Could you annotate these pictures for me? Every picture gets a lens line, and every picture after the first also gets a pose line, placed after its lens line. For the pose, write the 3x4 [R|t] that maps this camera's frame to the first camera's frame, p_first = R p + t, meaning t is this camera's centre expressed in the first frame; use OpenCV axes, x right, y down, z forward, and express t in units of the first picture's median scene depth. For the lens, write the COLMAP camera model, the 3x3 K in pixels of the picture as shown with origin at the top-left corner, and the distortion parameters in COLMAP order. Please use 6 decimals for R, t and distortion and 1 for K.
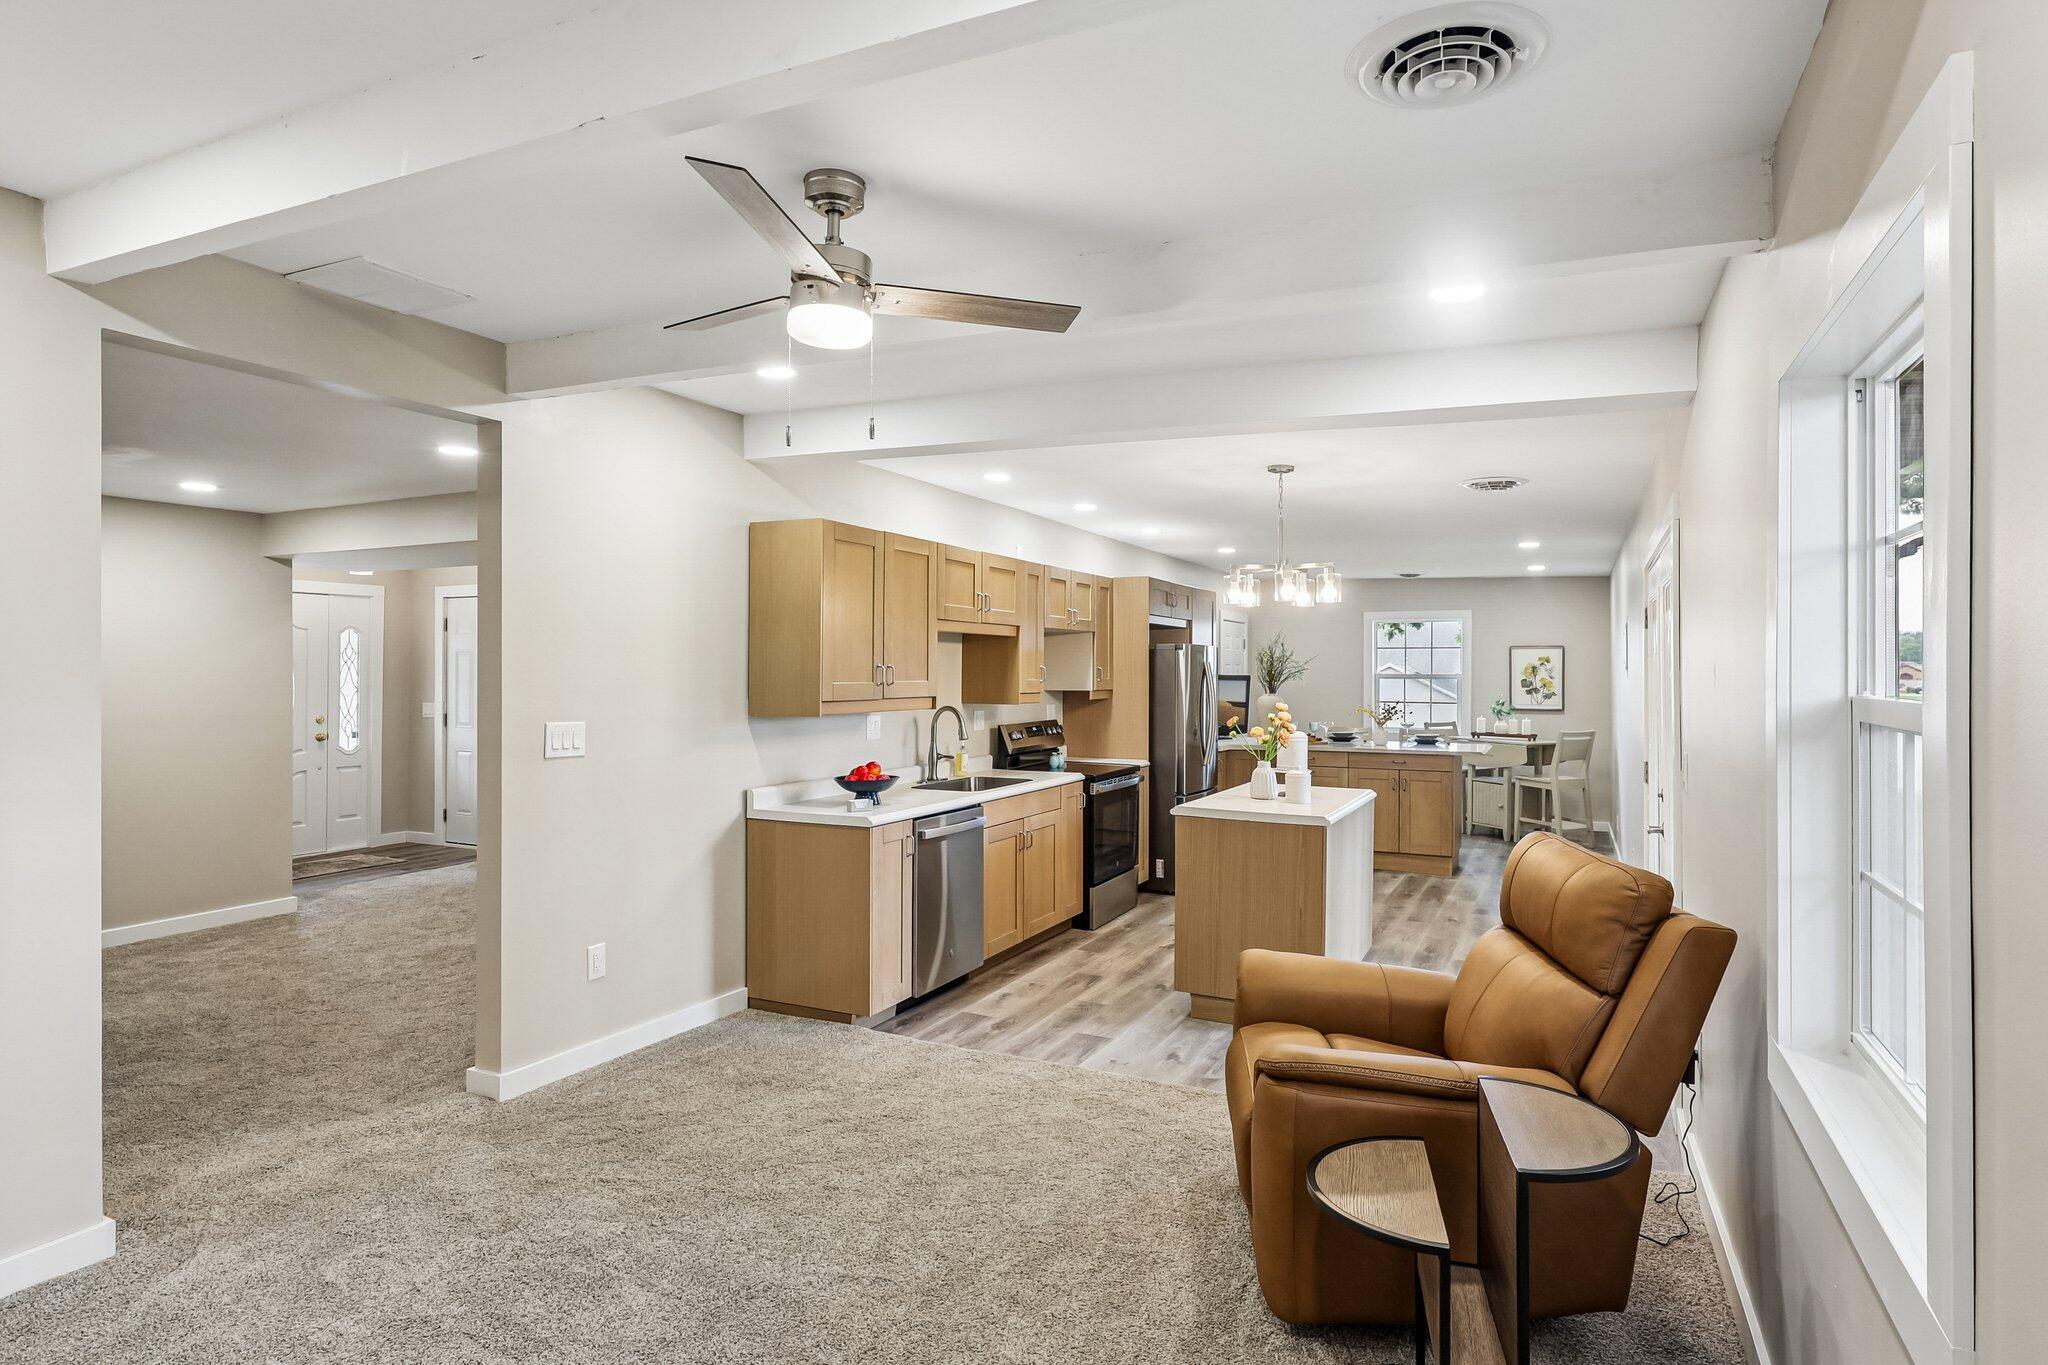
lens RADIAL K [[1086.4, 0, 1025.0], [0, 1086.4, 669.0], [0, 0, 1]] dist [-0.002676, 0.001228]
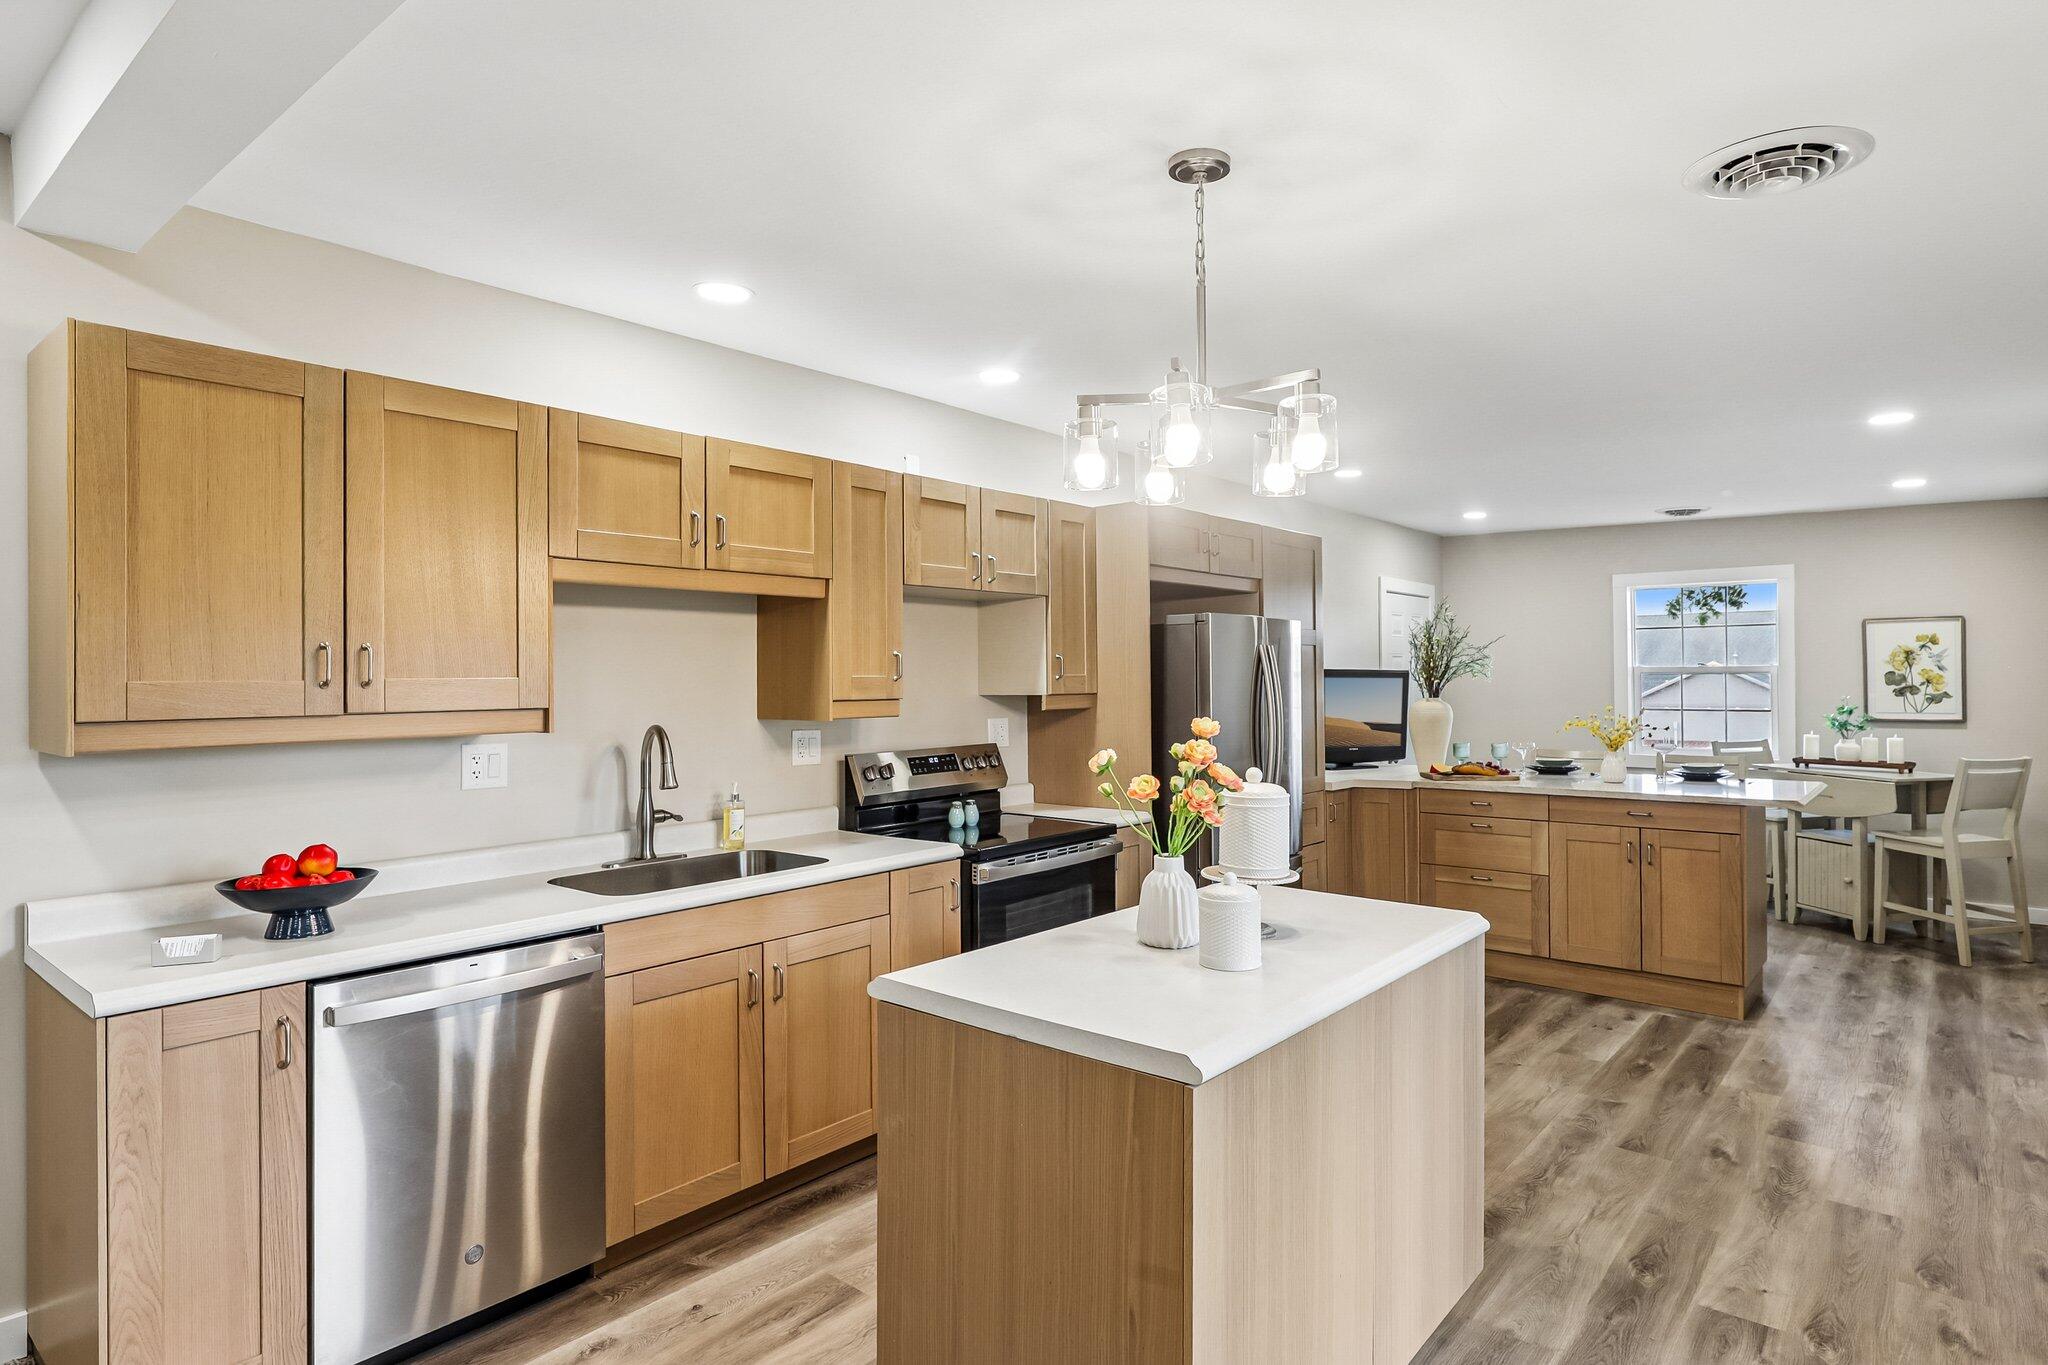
lens RADIAL K [[1111.8, 0, 1031.9], [0, 1111.8, 672.5], [0, 0, 1]] dist [-0.002491, -0.001387]
pose [[0.972847, -0.013201, -0.231073, 0.187818], [0.012338, 0.999910, -0.005181, 0.010340], [0.231120, 0.002189, 0.972923, 0.392945]]
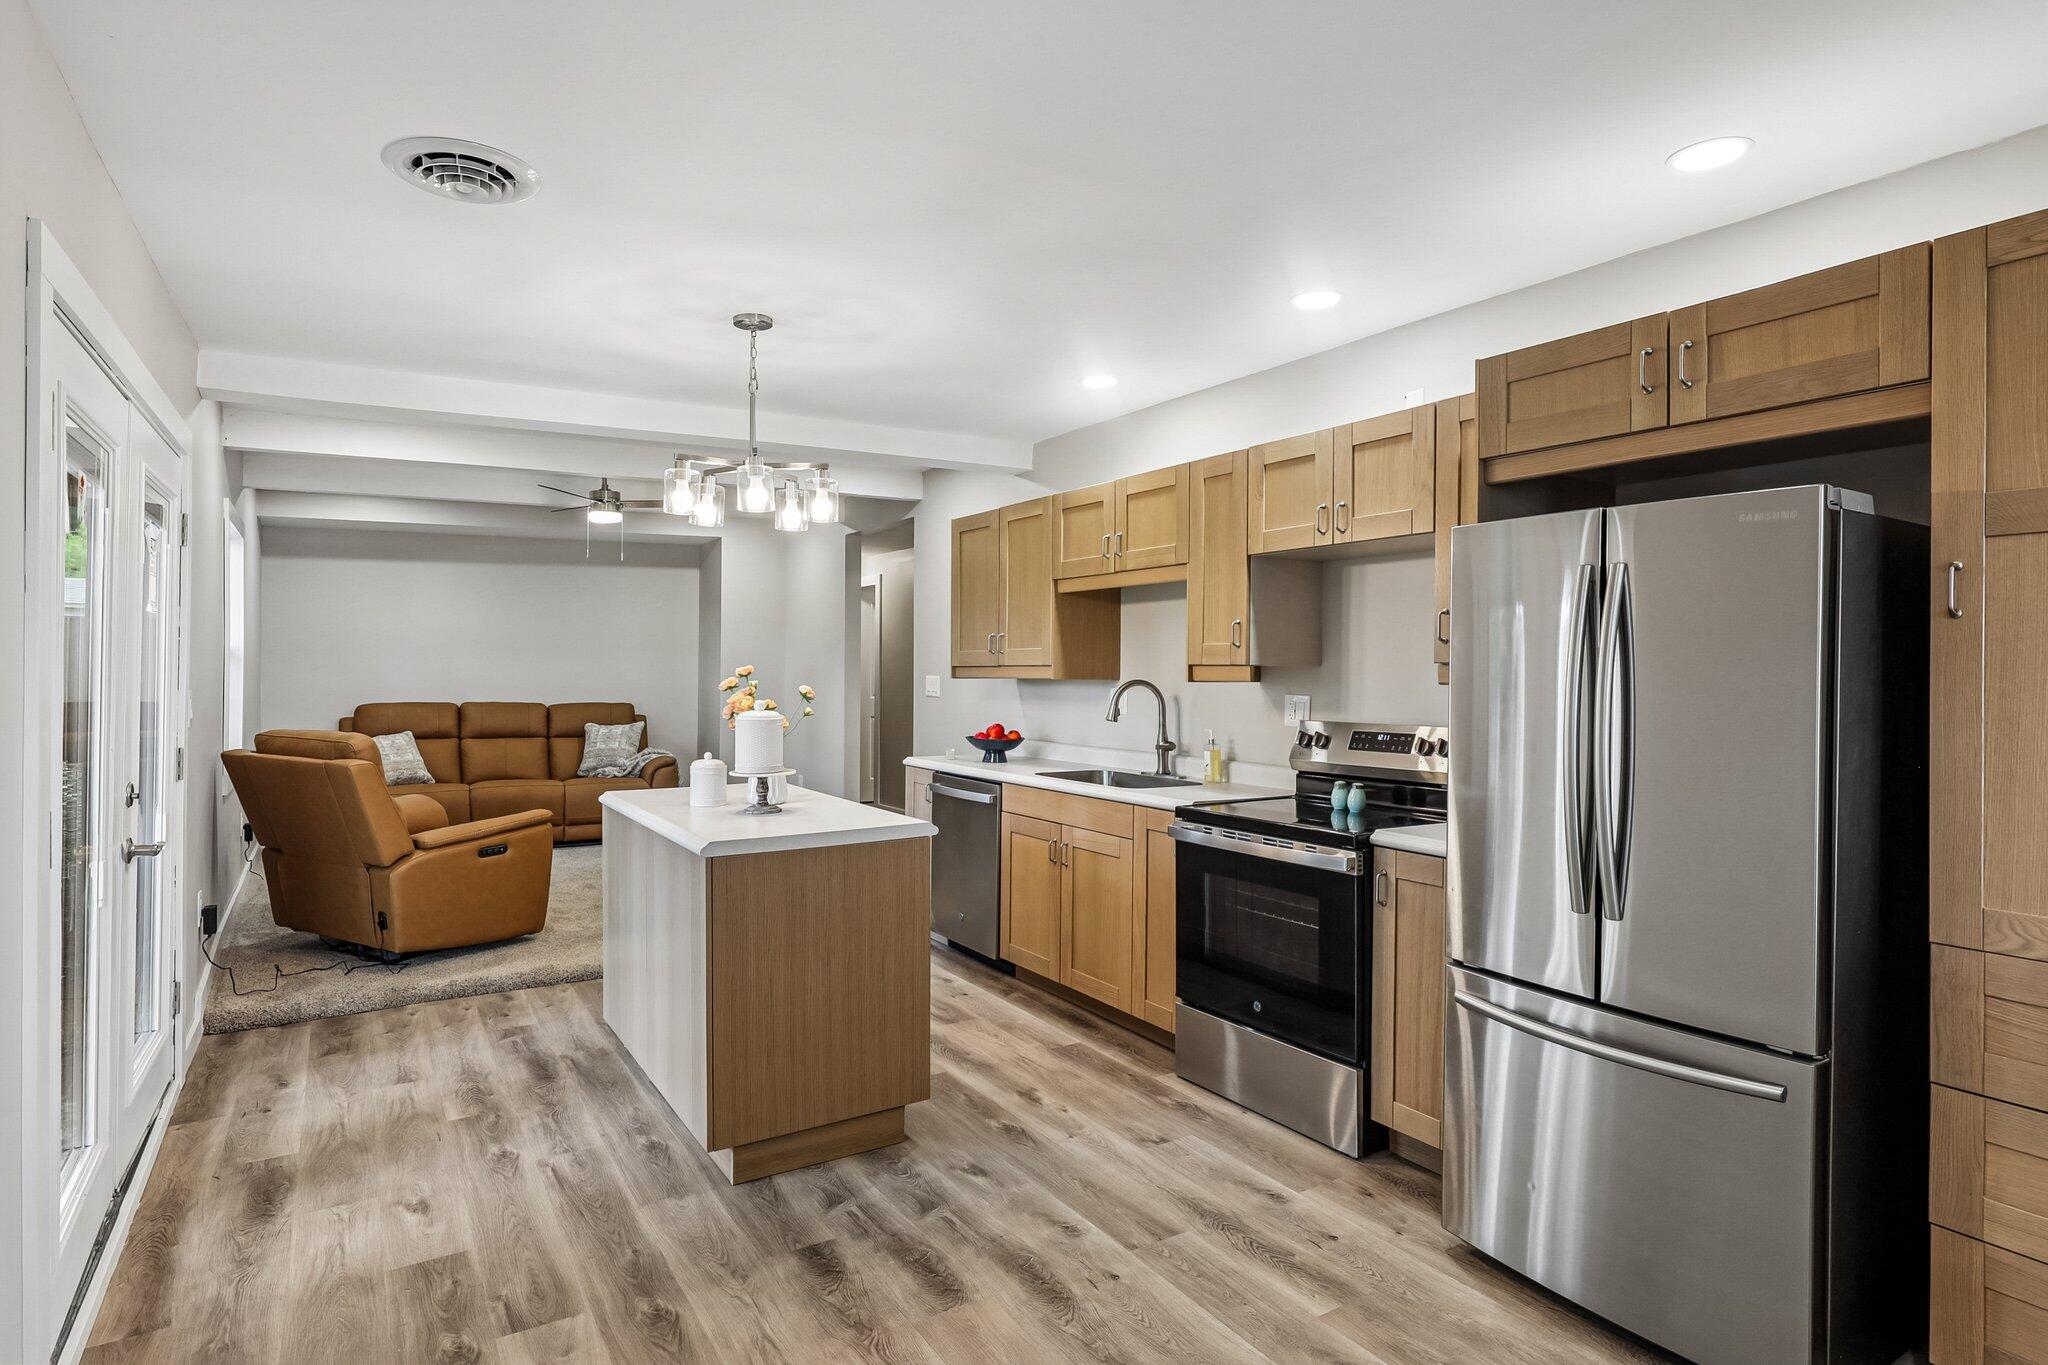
lens RADIAL K [[1070.4, 0, 1020.6], [0, 1070.4, 678.5], [0, 0, 1]] dist [-0.000965, 0.000491]
pose [[-0.514447, -0.004701, -0.857509, 0.505126], [-0.008687, 0.999962, -0.000270, 0.026570], [0.857478, 0.007310, -0.514469, 1.038995]]
